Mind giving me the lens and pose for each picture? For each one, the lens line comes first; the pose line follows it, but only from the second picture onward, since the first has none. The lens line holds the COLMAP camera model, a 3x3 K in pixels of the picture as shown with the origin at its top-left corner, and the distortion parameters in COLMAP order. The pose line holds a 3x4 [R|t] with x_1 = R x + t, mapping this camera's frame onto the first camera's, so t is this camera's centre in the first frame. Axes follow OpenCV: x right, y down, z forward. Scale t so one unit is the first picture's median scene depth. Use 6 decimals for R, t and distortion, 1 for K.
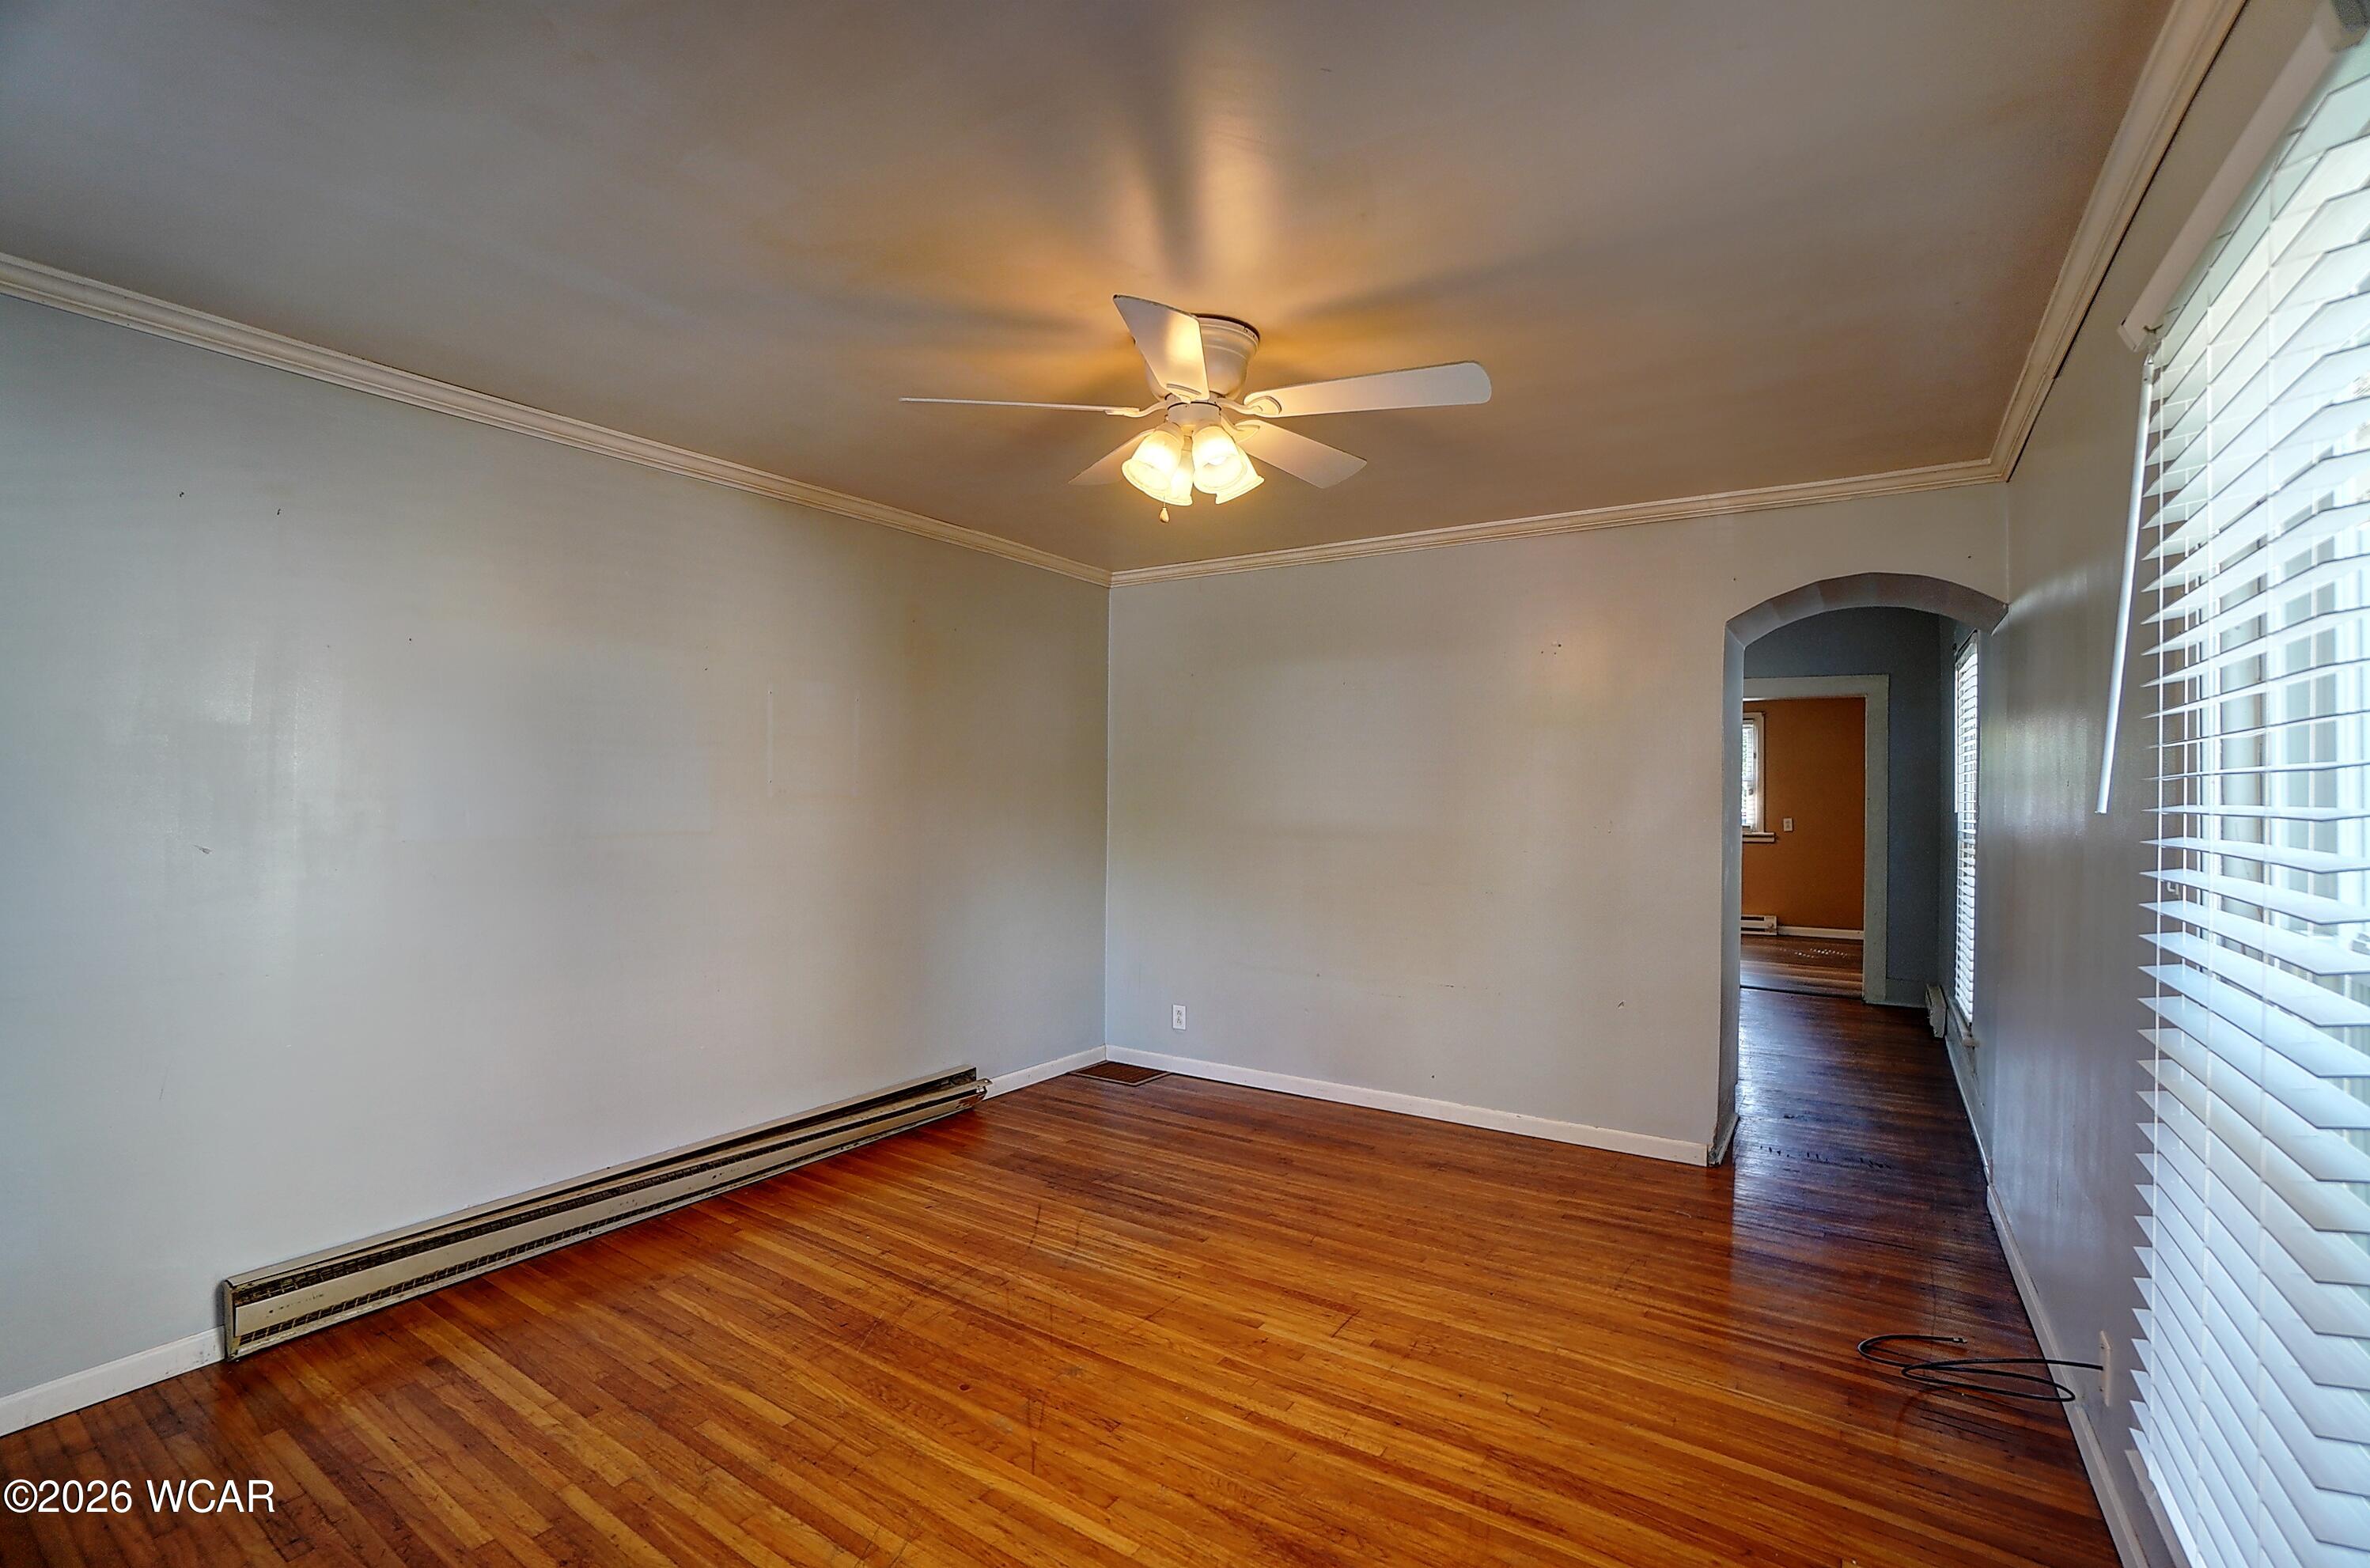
lens RADIAL K [[1050.9, 0, 1155.9], [0, 1050.9, 781.6], [0, 0, 1]] dist [-0.071373, 0.026560]
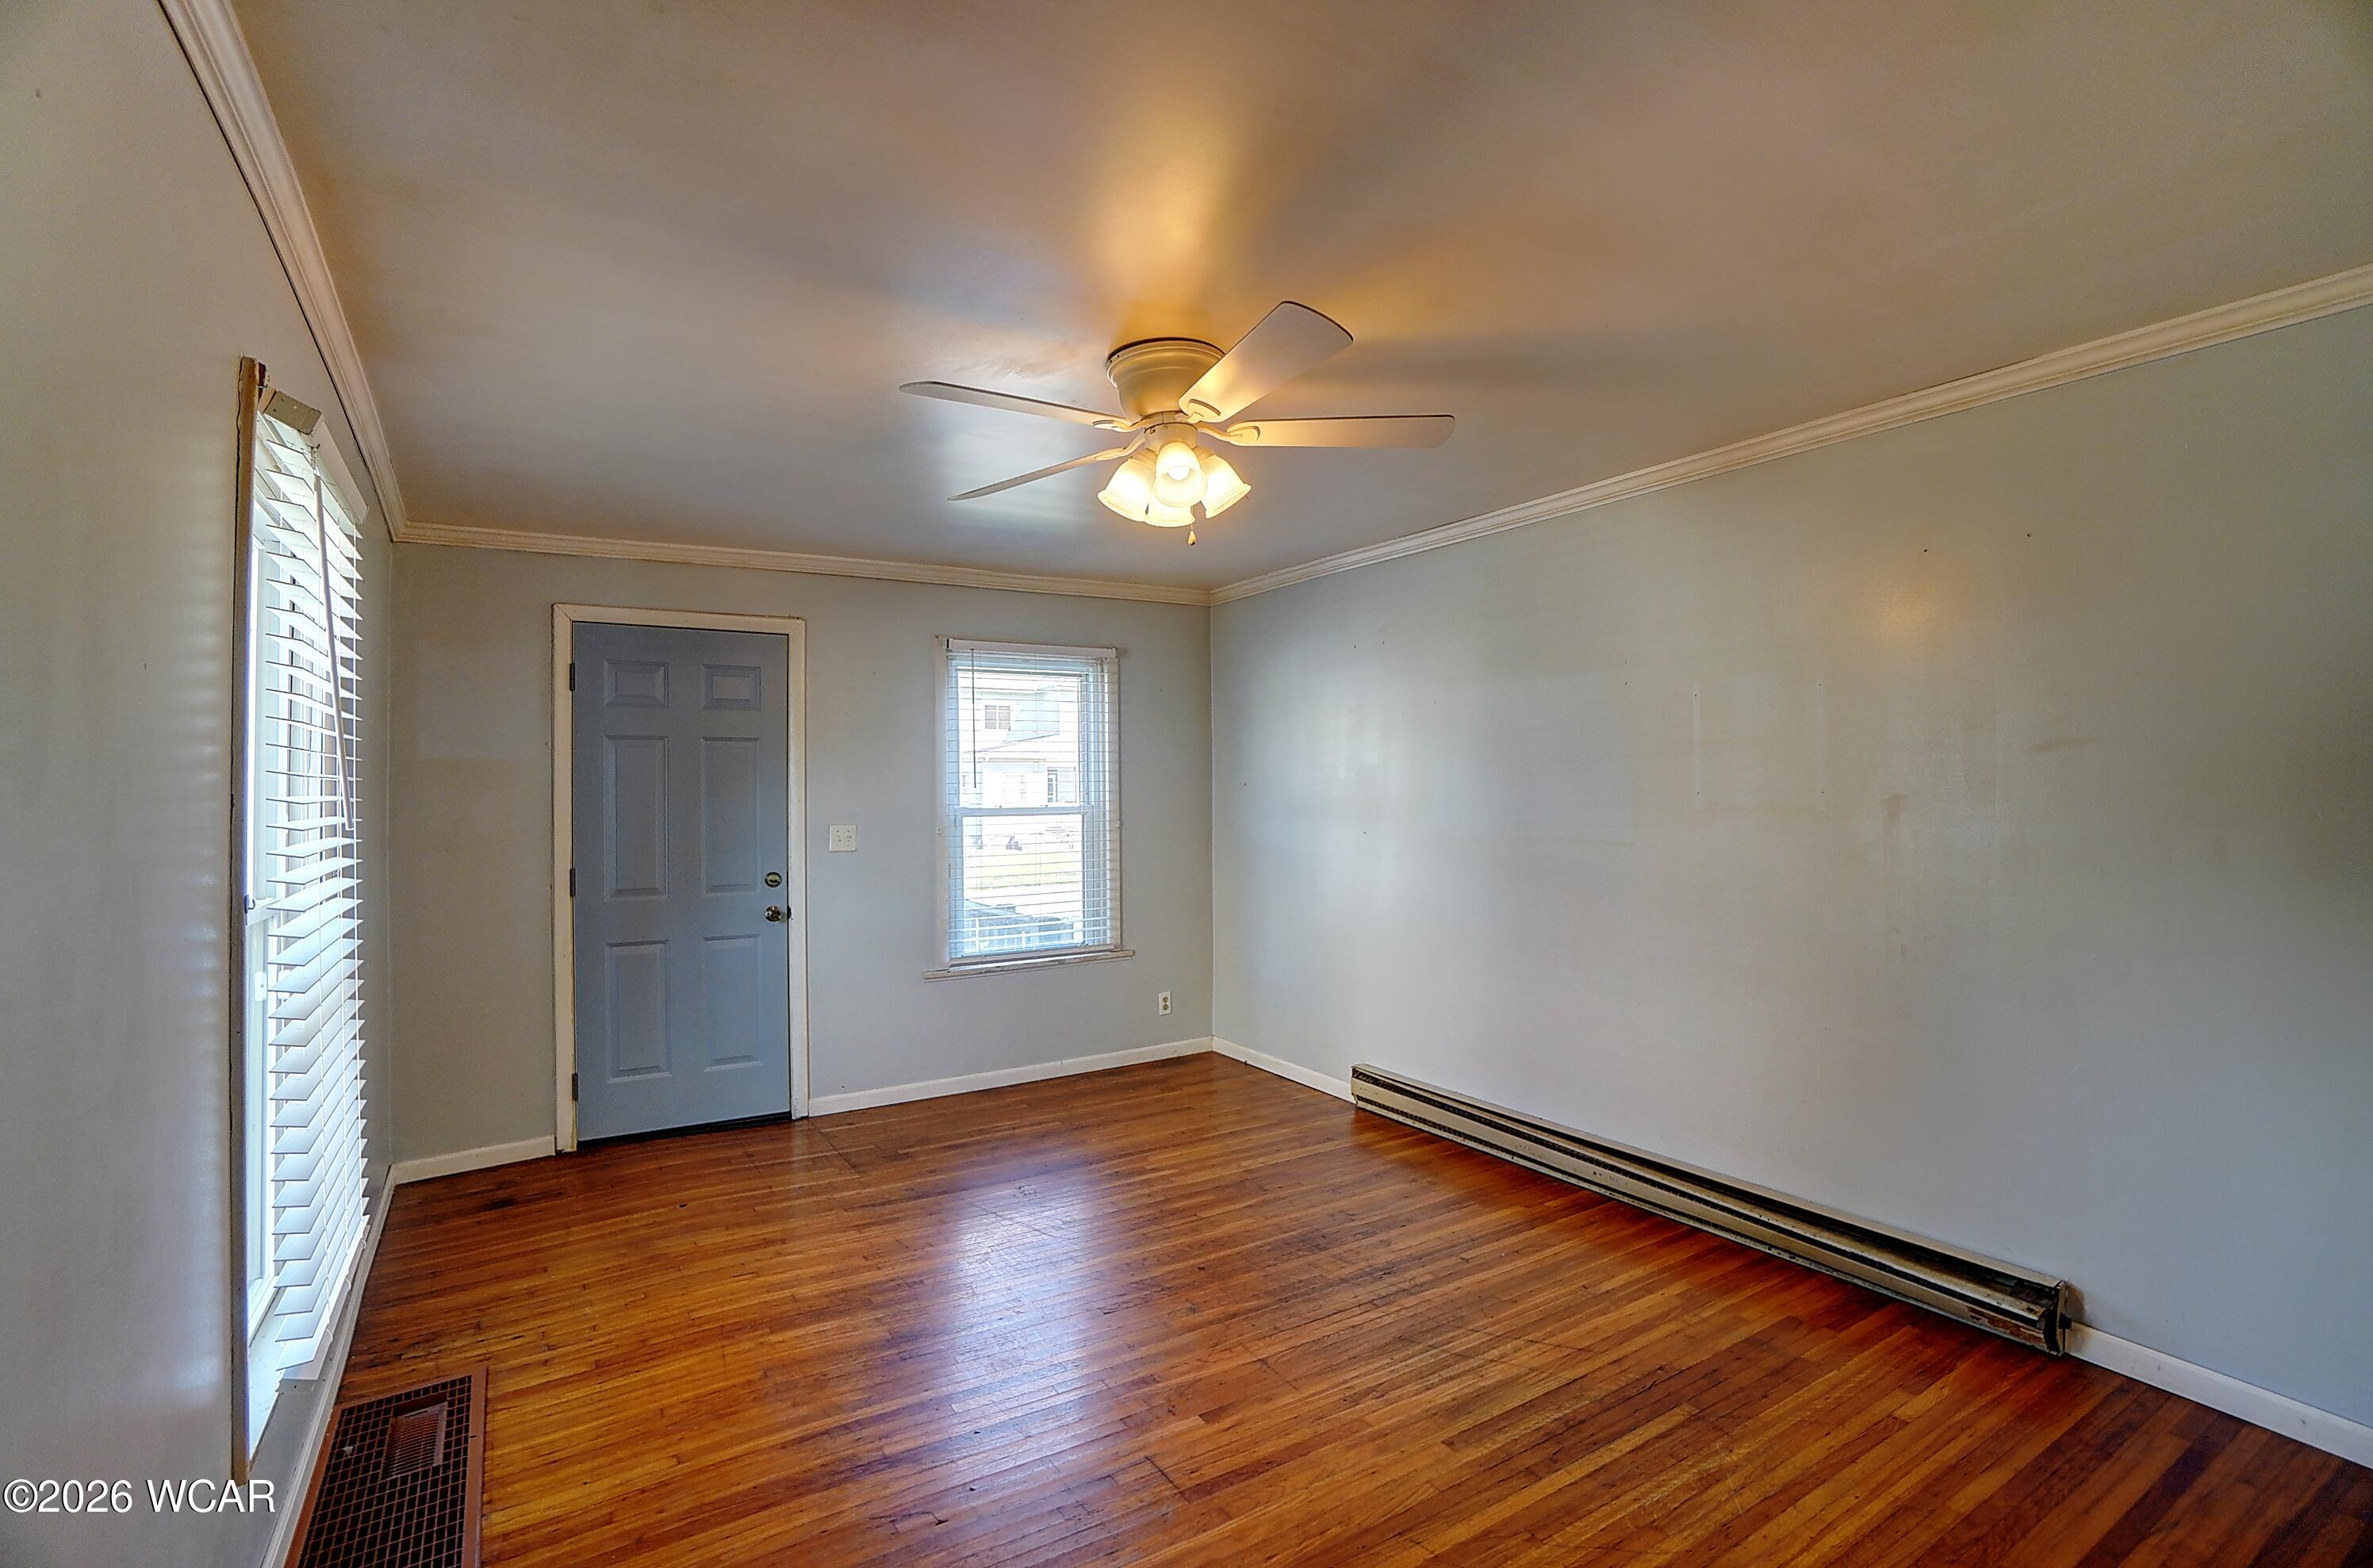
lens RADIAL K [[1052.2, 0, 1157.4], [0, 1052.2, 781.6], [0, 0, 1]] dist [-0.071373, 0.026560]
pose [[-0.409022, -0.011941, -0.912446, 0.877327], [0.006693, 0.999848, -0.016085, 0.001161], [0.912500, -0.012686, -0.408880, 1.269710]]
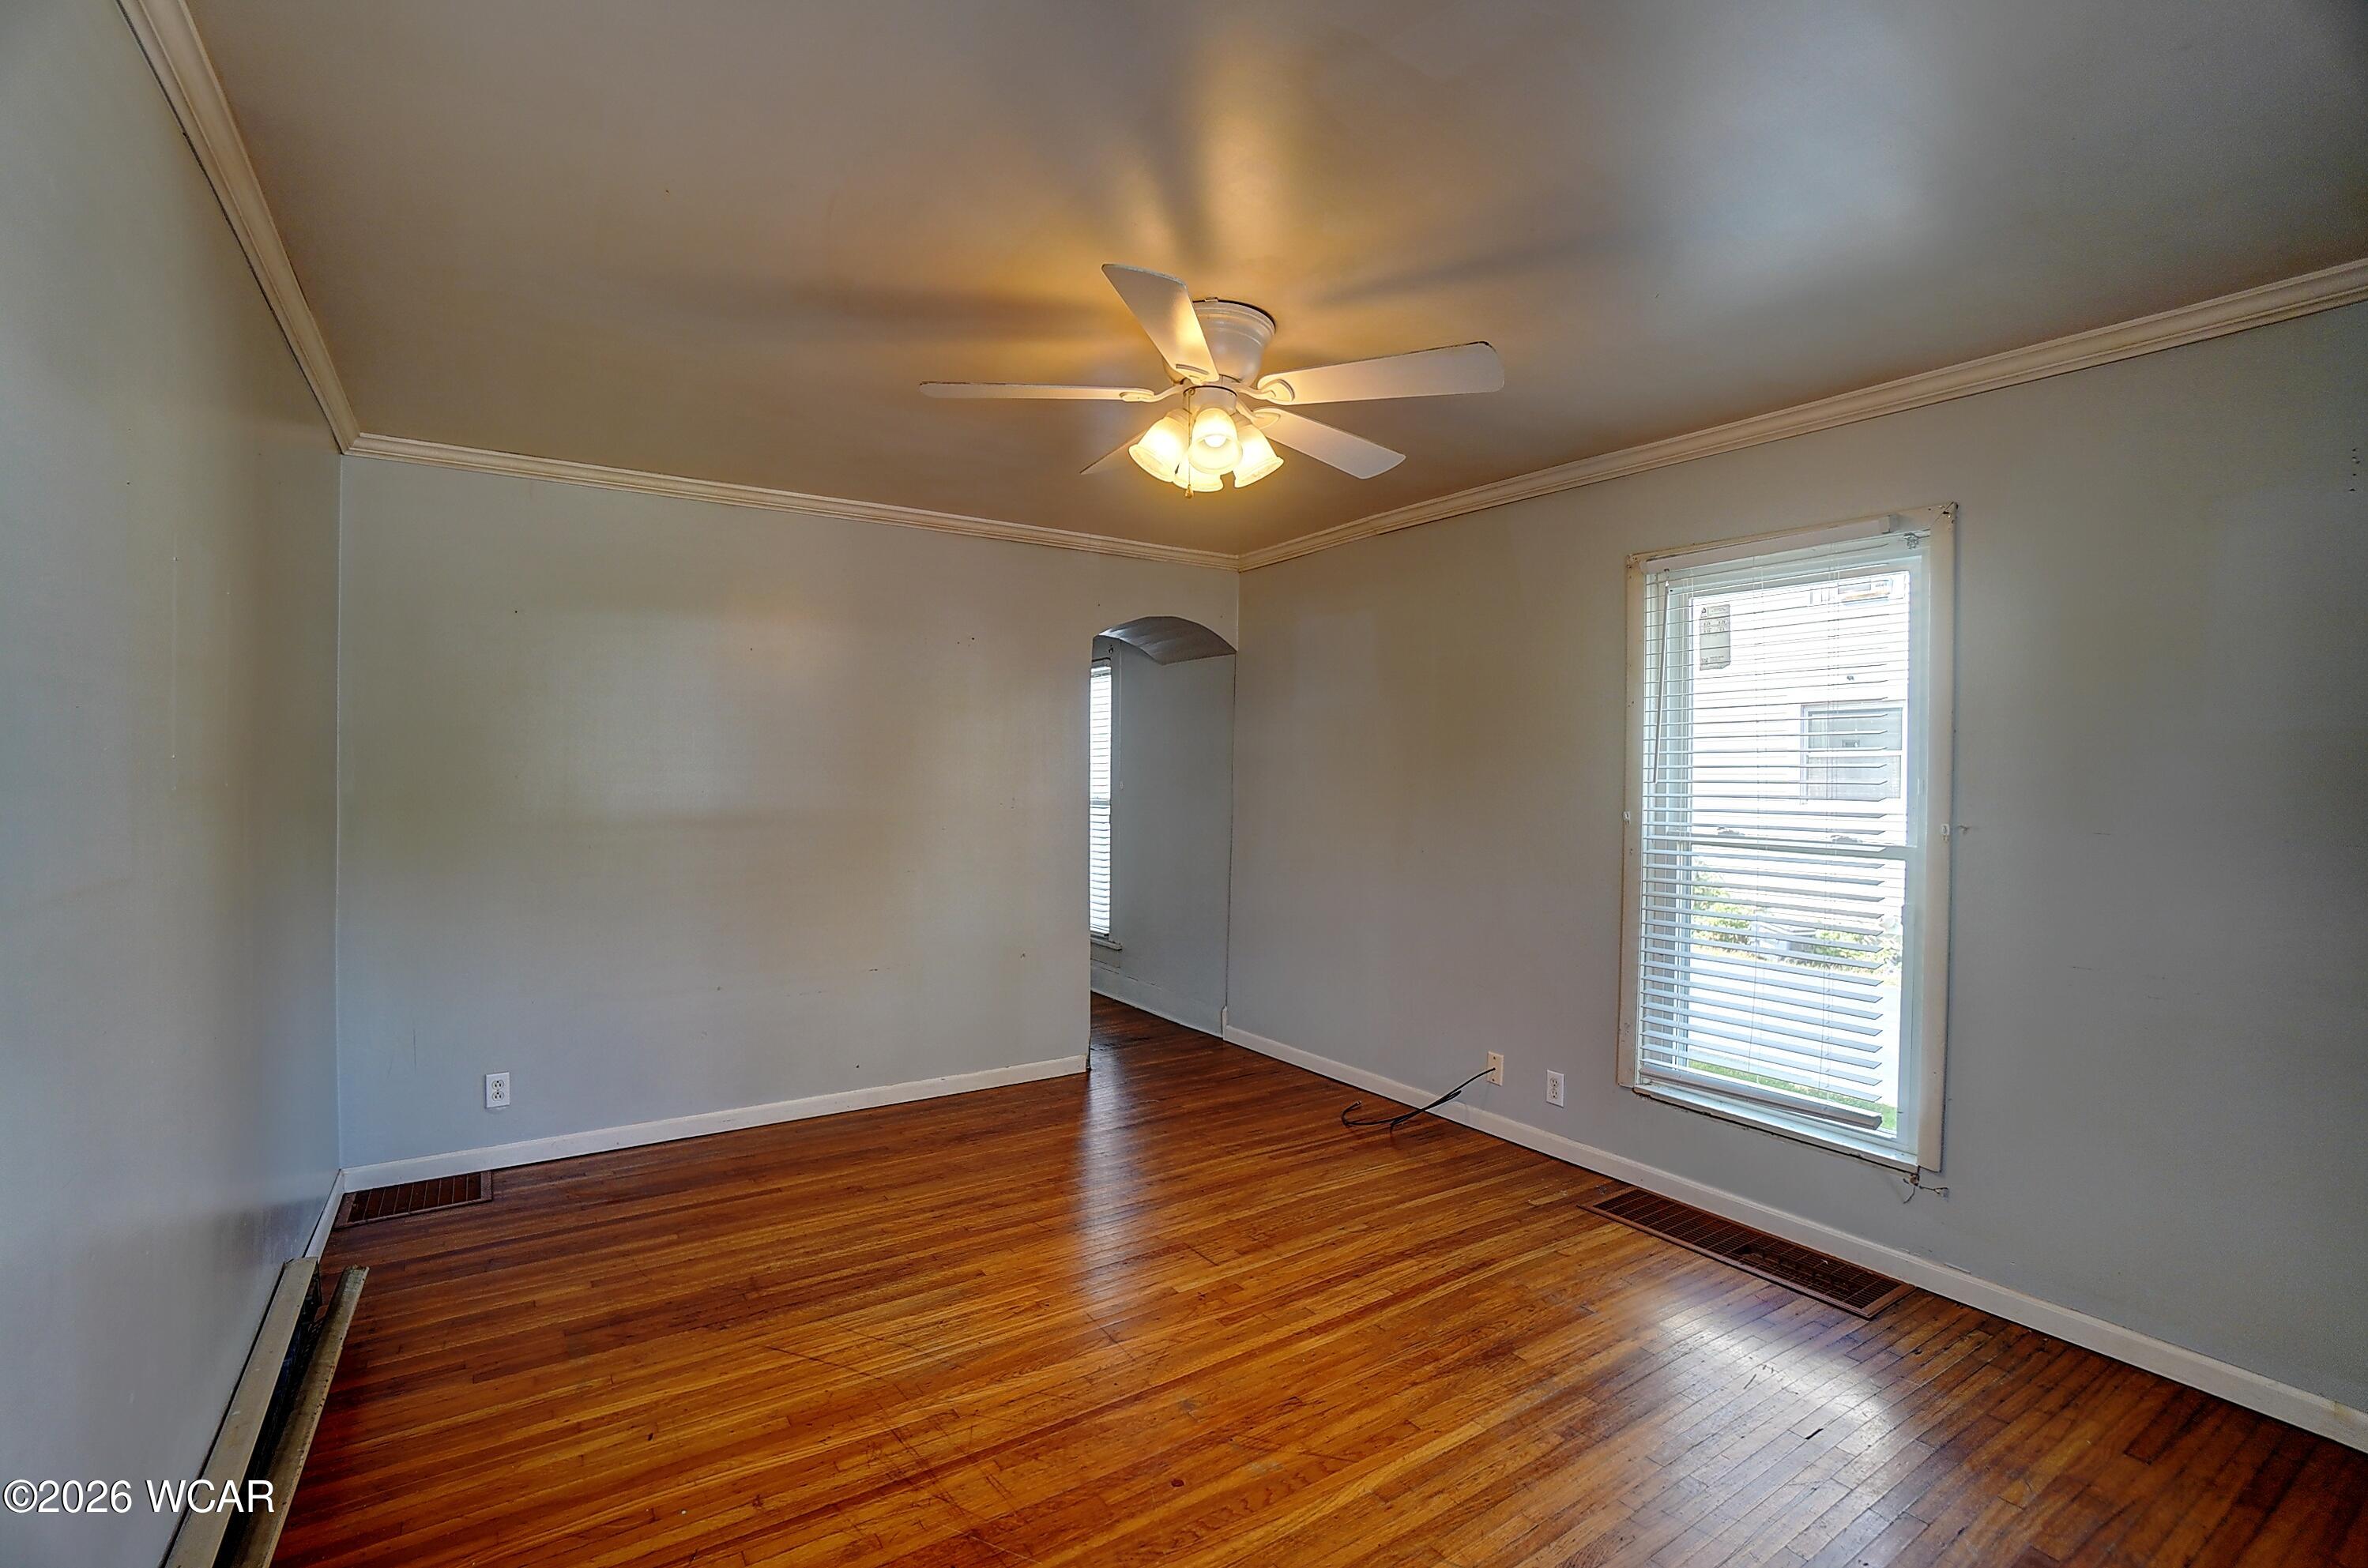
lens RADIAL K [[1049.9, 0, 1154.9], [0, 1049.9, 781.6], [0, 0, 1]] dist [-0.071373, 0.026560]
pose [[0.385323, -0.014013, 0.922675, -0.818815], [-0.007357, 0.999806, 0.018257, -0.001449], [-0.922752, -0.013823, 0.385146, 0.598853]]
